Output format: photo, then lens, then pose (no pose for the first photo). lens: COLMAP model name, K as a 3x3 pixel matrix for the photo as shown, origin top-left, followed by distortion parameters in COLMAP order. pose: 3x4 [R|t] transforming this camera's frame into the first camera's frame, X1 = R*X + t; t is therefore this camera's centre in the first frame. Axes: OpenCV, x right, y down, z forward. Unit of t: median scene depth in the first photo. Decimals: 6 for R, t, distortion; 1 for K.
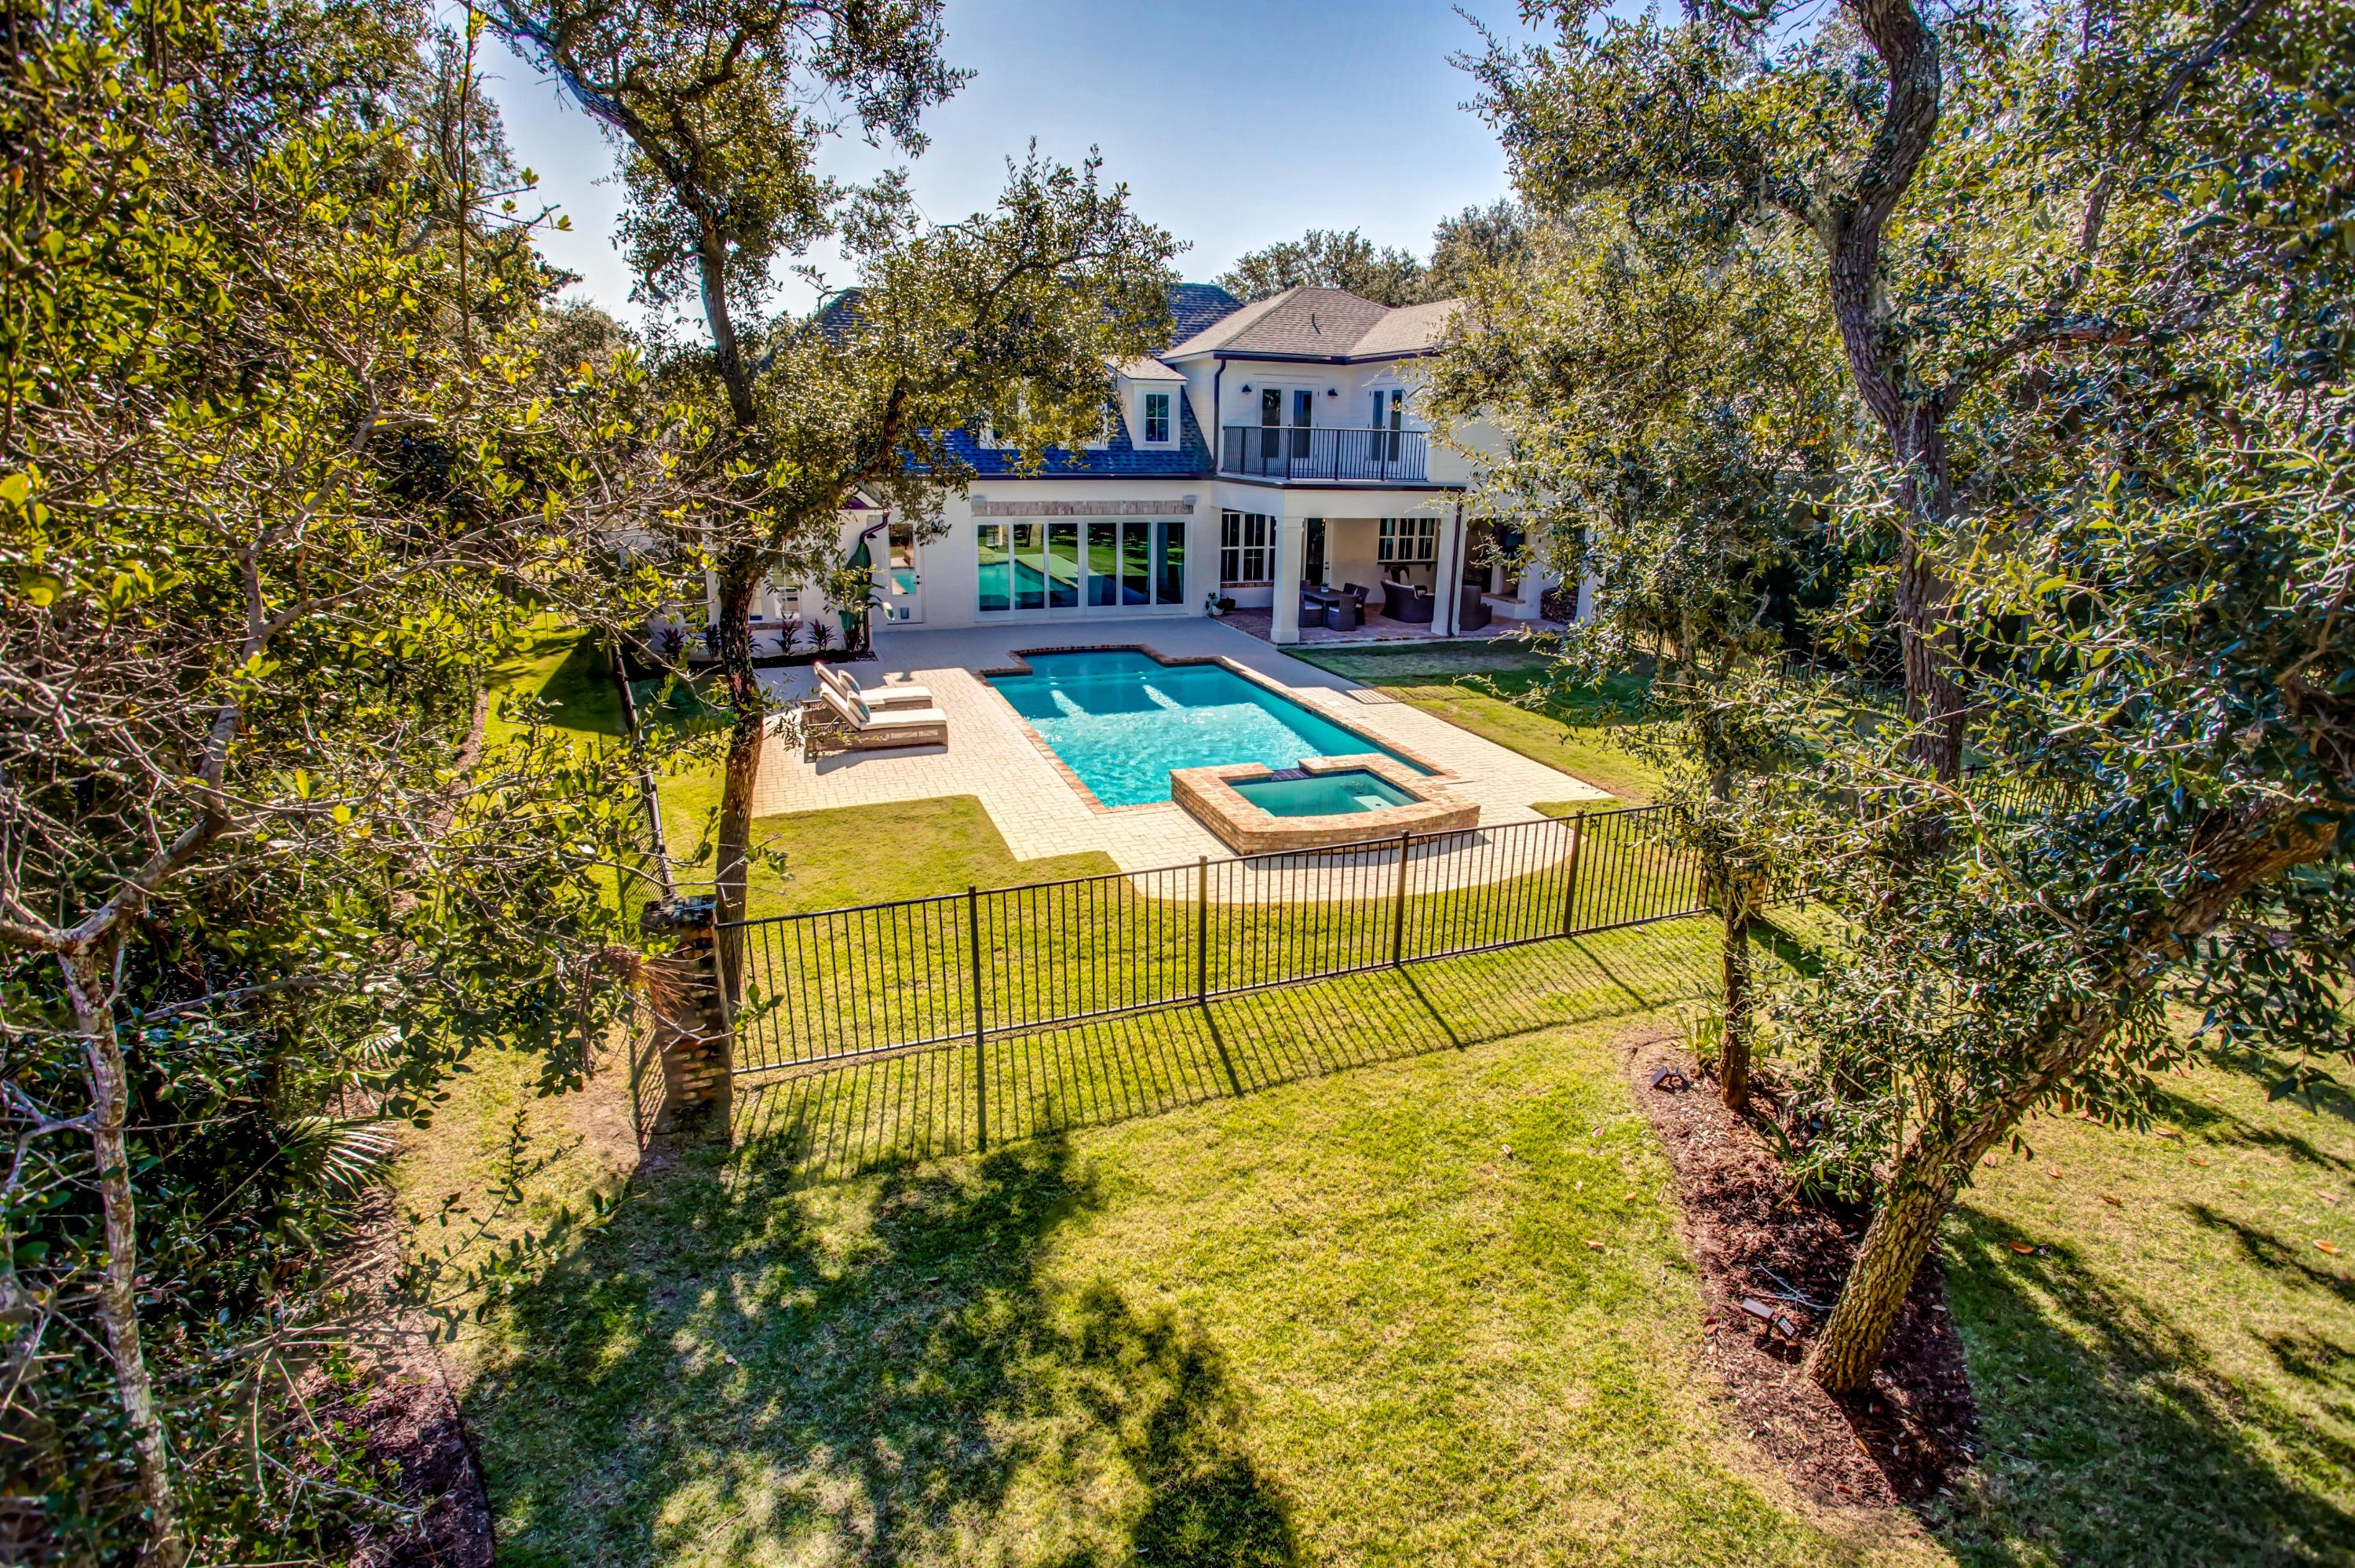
lens RADIAL K [[1135.1, 0, 1188.2], [0, 1135.1, 783.7], [0, 0, 1]] dist [-0.061646, 0.018913]
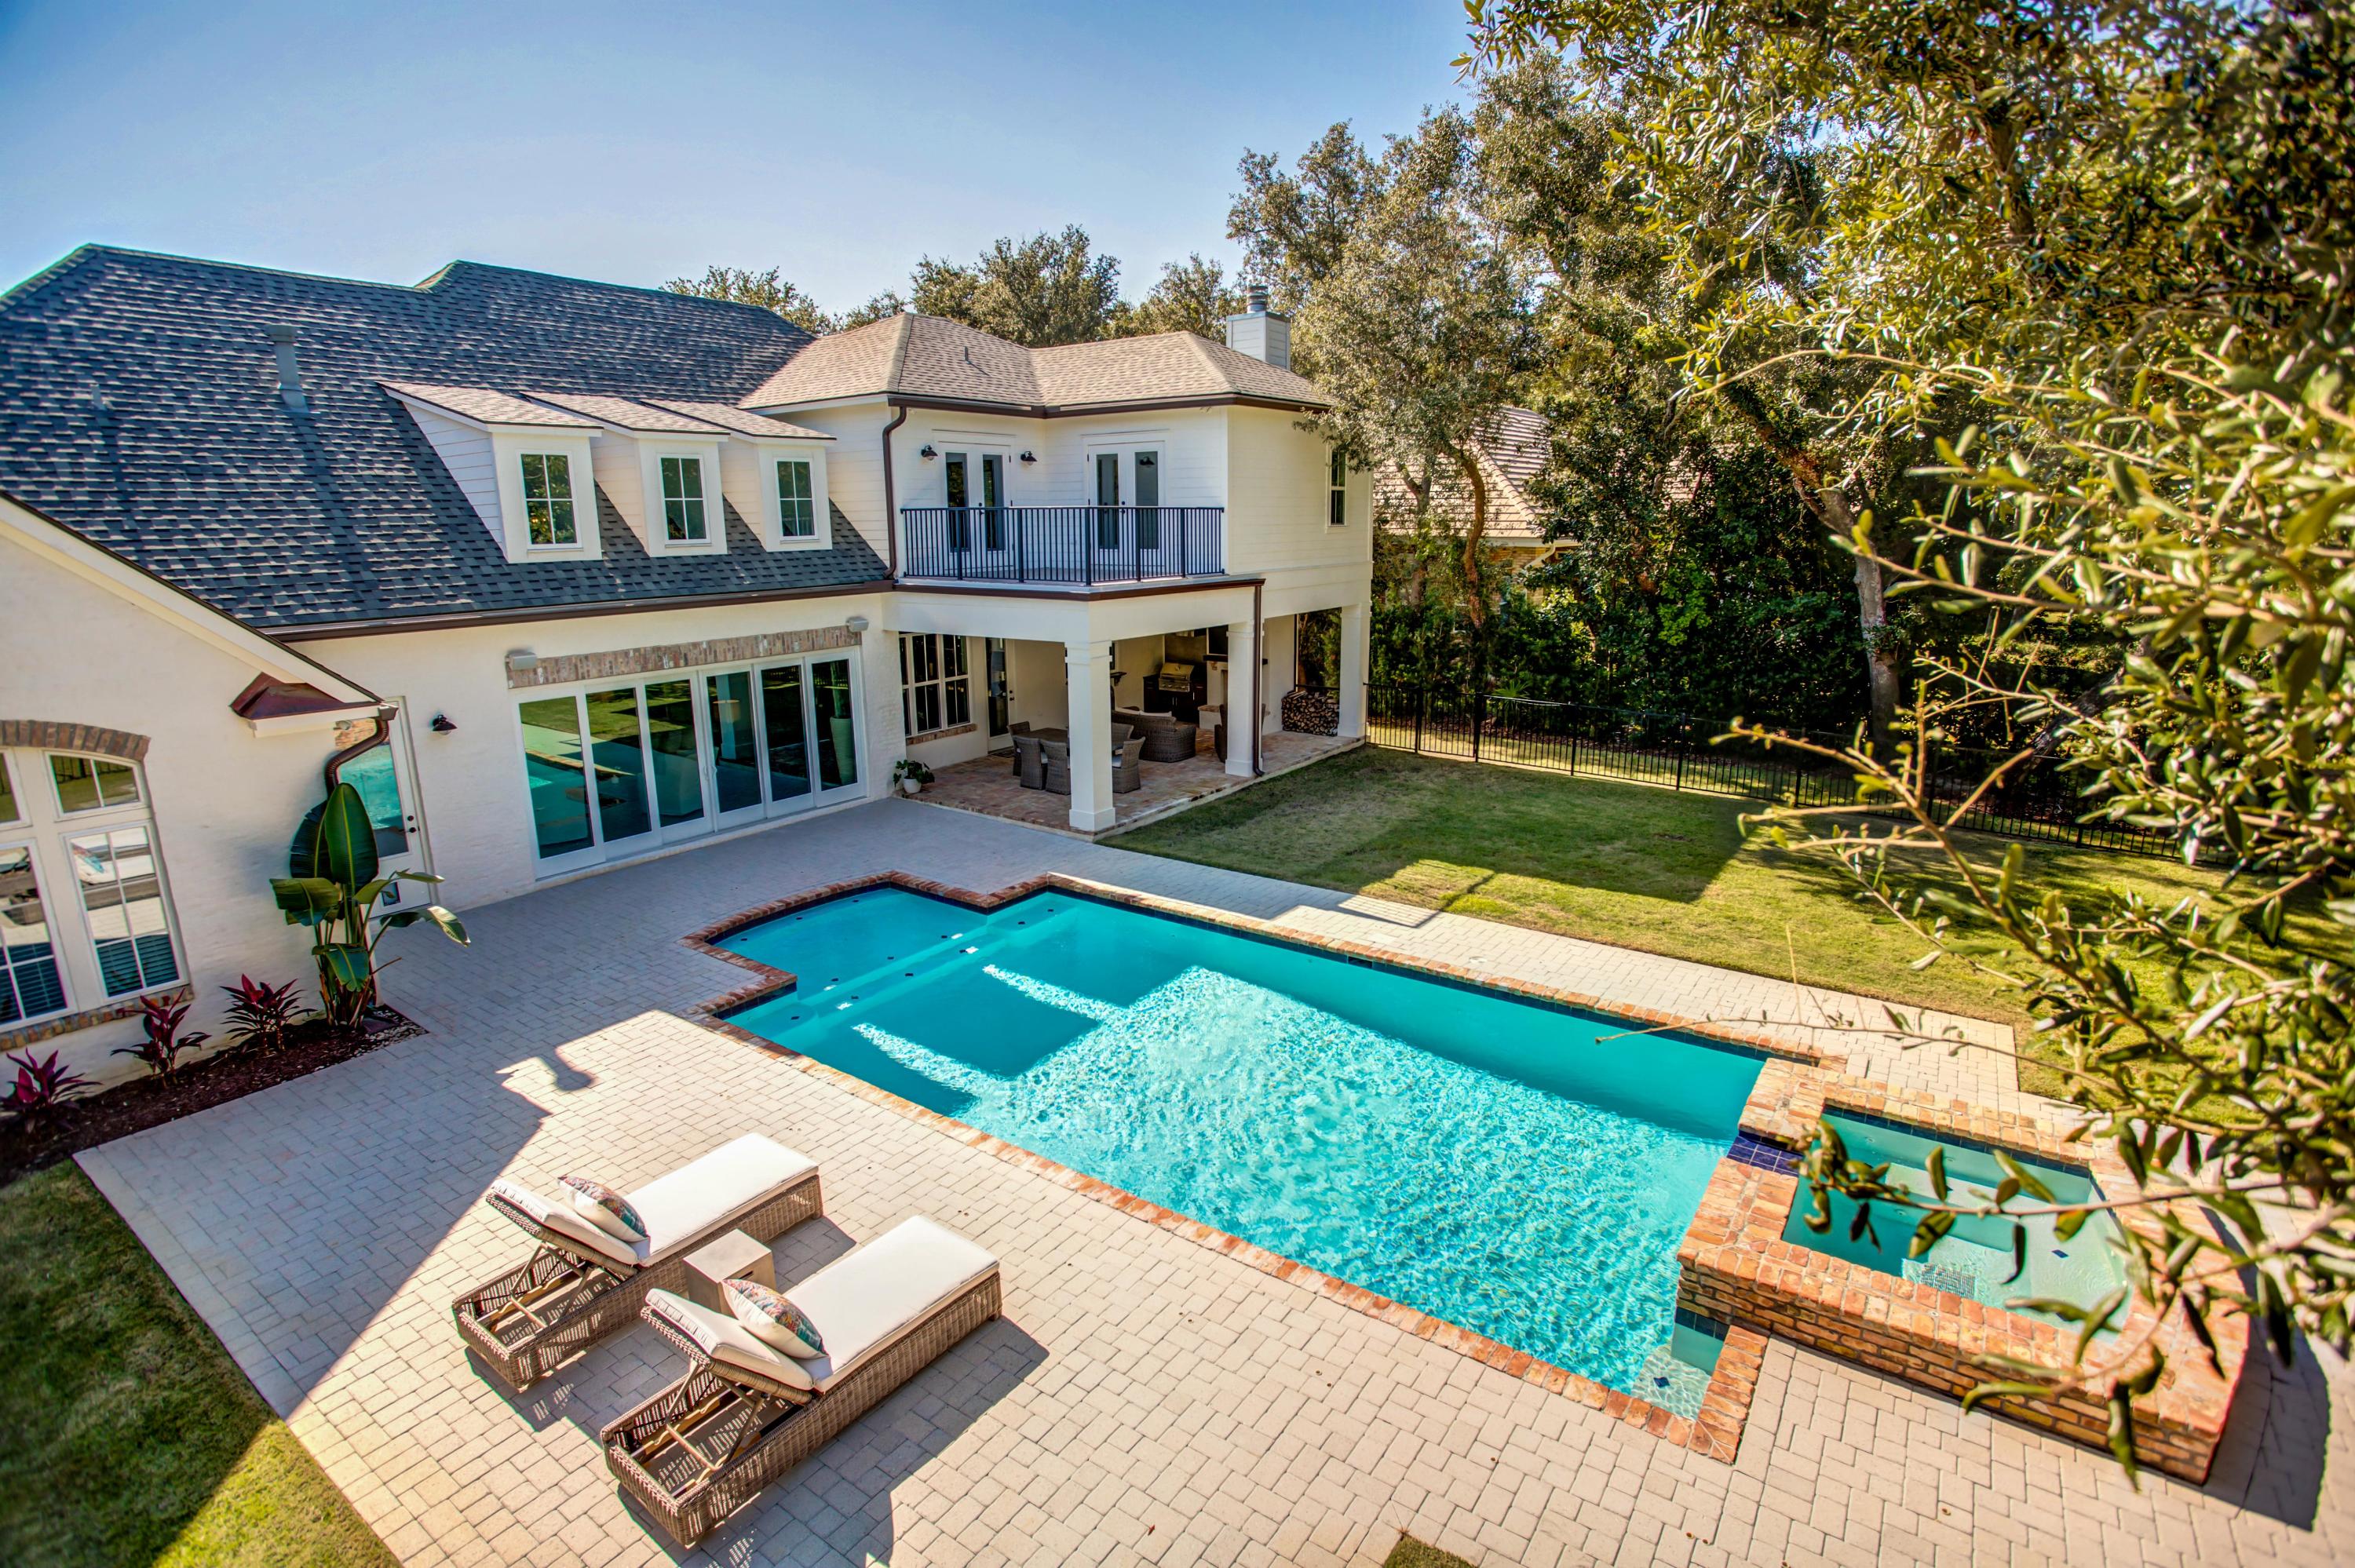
lens RADIAL K [[1135.1, 0, 1188.2], [0, 1135.1, 783.7], [0, 0, 1]] dist [-0.061646, 0.018913]
pose [[0.821793, -0.152240, 0.549071, -0.213098], [0.185743, 0.982583, -0.005561, -0.125459], [-0.538661, 0.106557, 0.835757, 0.381870]]
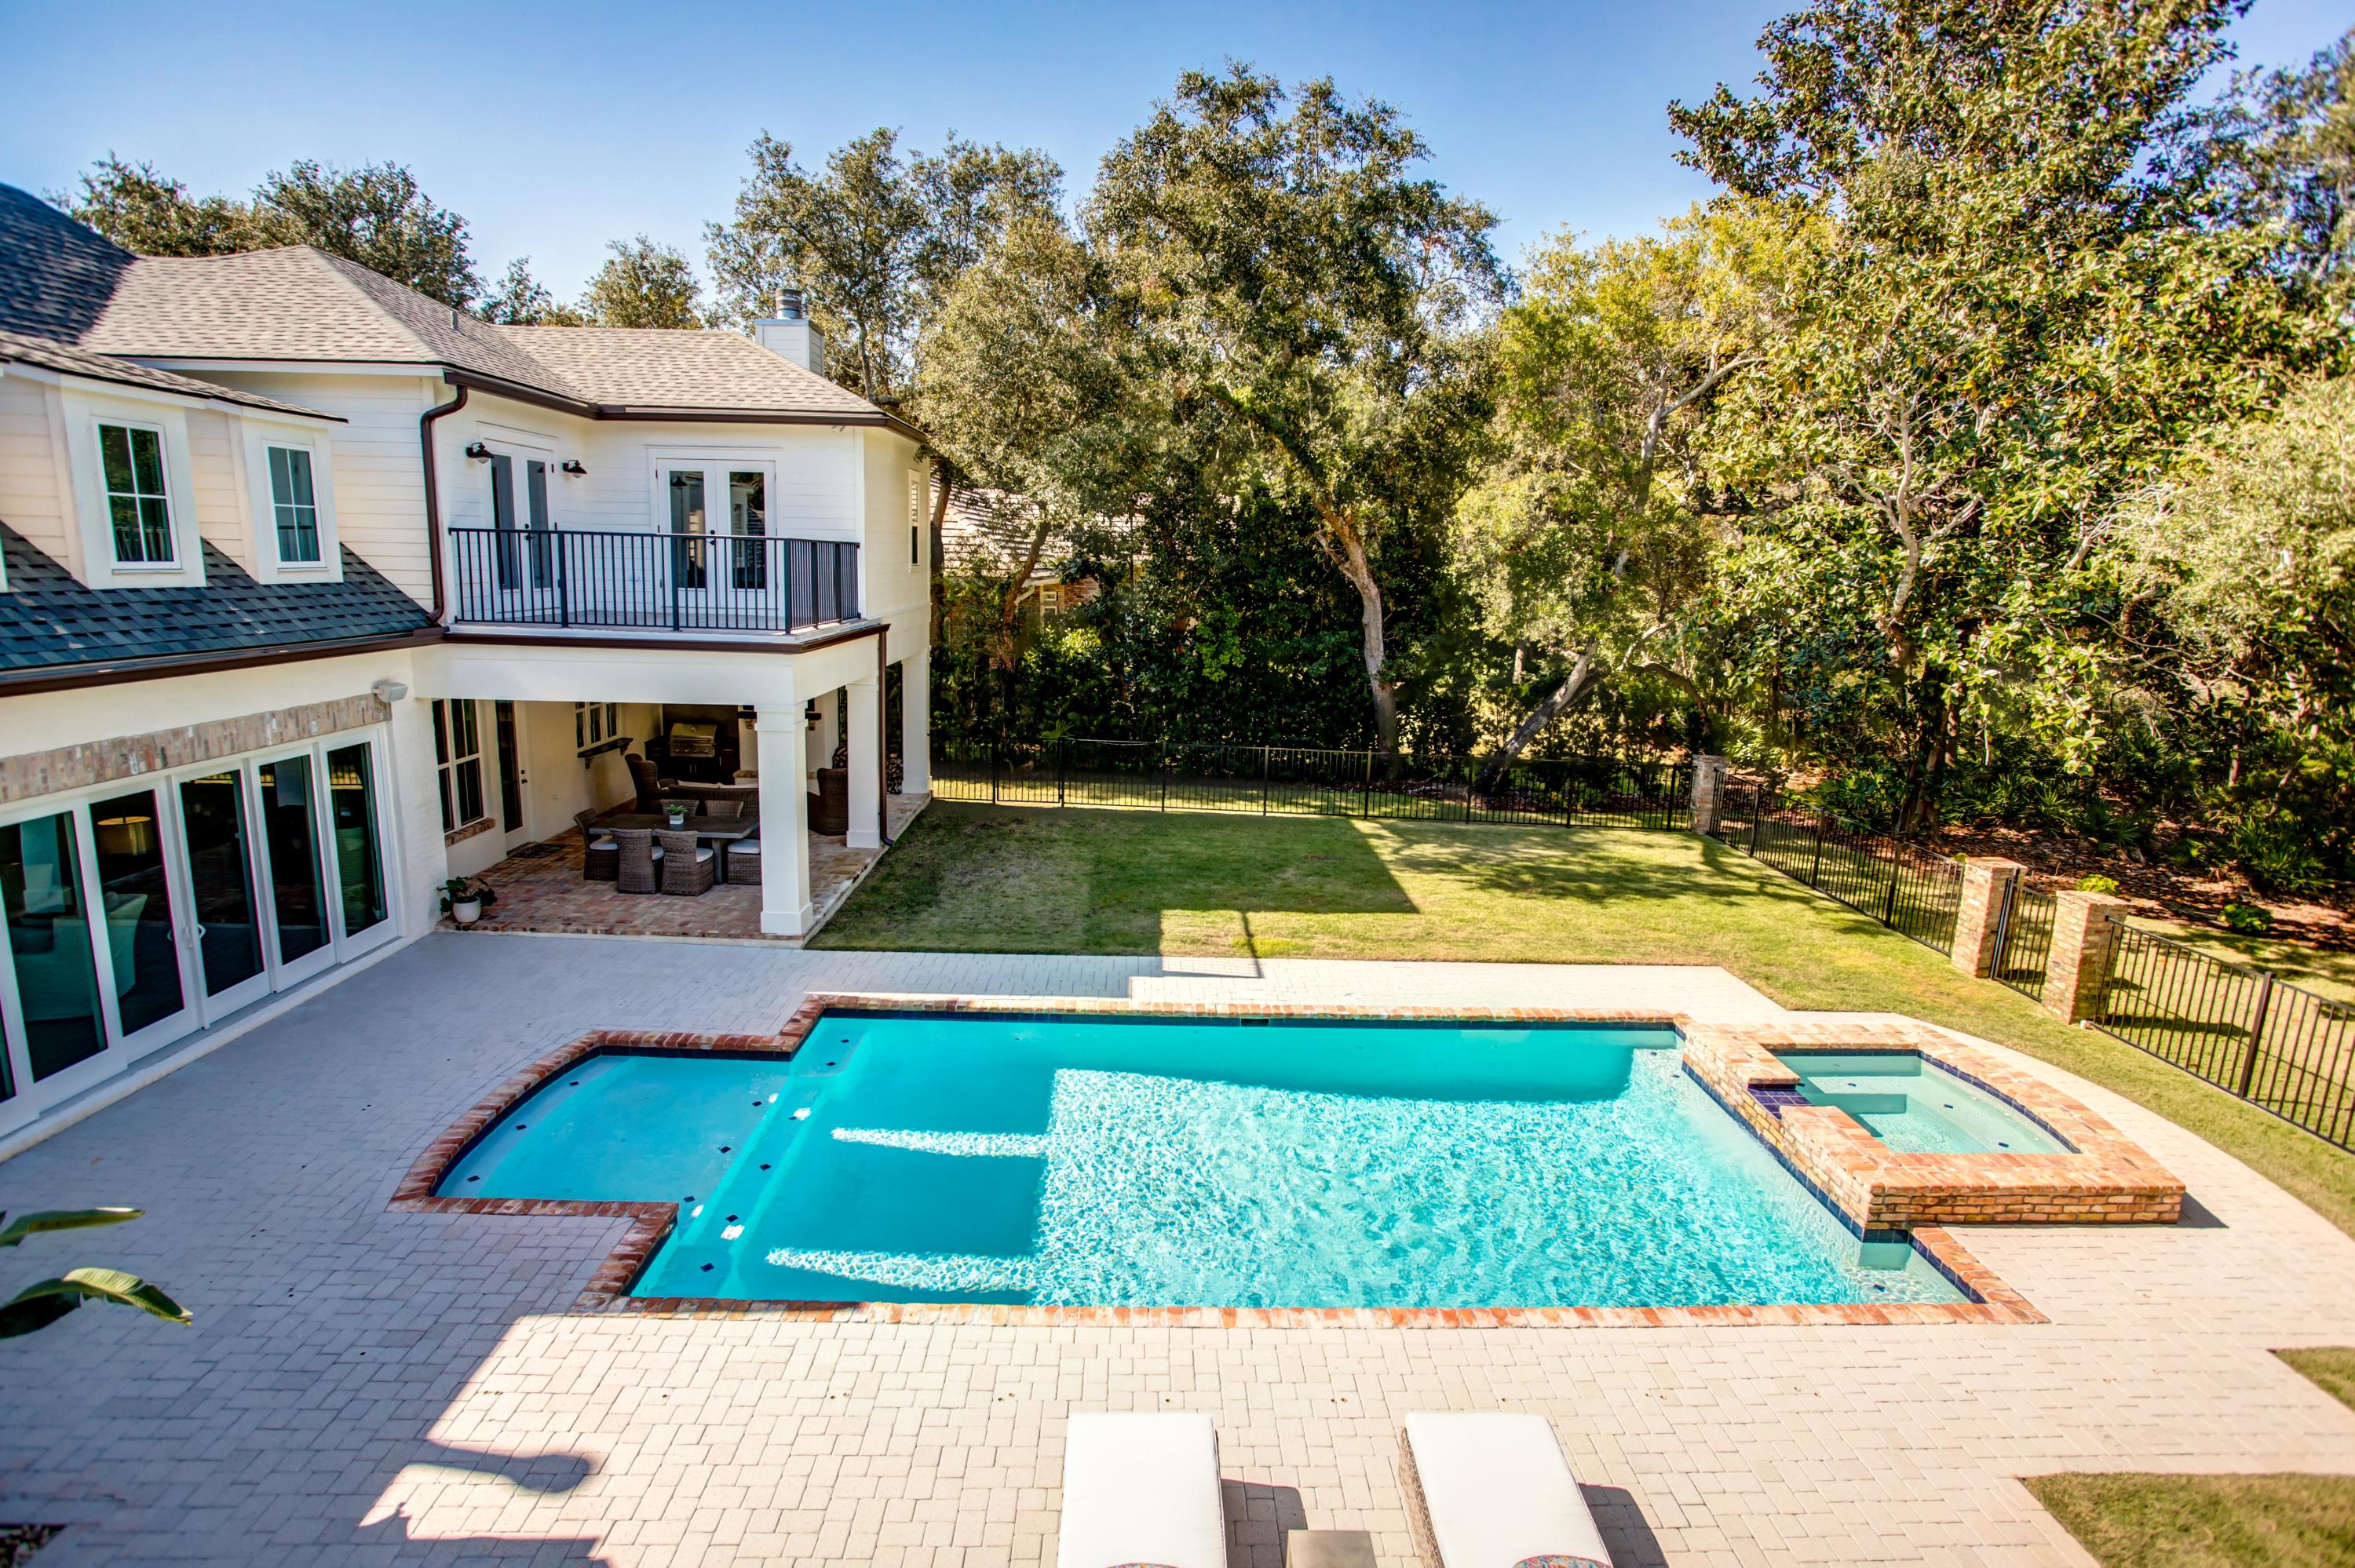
lens RADIAL K [[1163.9, 0, 1181.2], [0, 1163.9, 792.4], [0, 0, 1]] dist [-0.077194, 0.040246]
pose [[0.318274, -0.190567, 0.928647, -0.325561], [0.251841, 0.961385, 0.110971, -0.186319], [-0.913935, 0.198552, 0.353977, 0.577201]]
